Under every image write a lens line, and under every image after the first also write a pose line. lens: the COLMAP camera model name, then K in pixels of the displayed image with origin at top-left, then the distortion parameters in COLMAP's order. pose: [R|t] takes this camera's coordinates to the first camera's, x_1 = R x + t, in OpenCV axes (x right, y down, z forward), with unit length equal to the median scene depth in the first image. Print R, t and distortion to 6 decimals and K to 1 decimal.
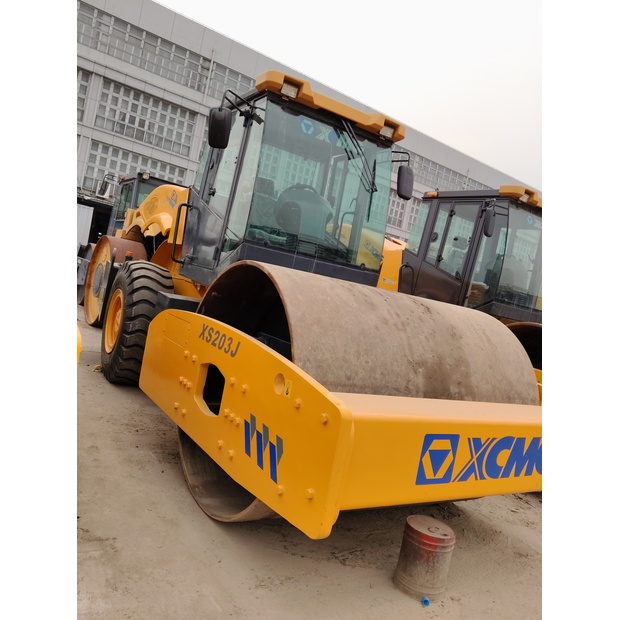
lens RADIAL K [[522.6, 0, 310.0], [0, 522.6, 310.0], [0, 0, 1]] dist [0.061053, -0.125299]
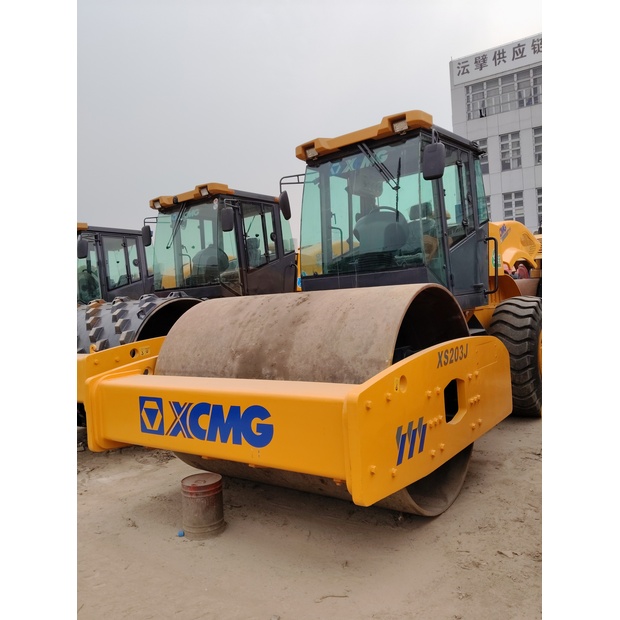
lens RADIAL K [[522.6, 0, 310.0], [0, 522.6, 310.0], [0, 0, 1]] dist [0.061053, -0.125299]
pose [[0.329230, -0.205645, -0.921584, 1.554157], [0.089626, 0.978396, -0.186304, 0.276861], [0.939986, -0.021261, 0.340549, 0.834026]]
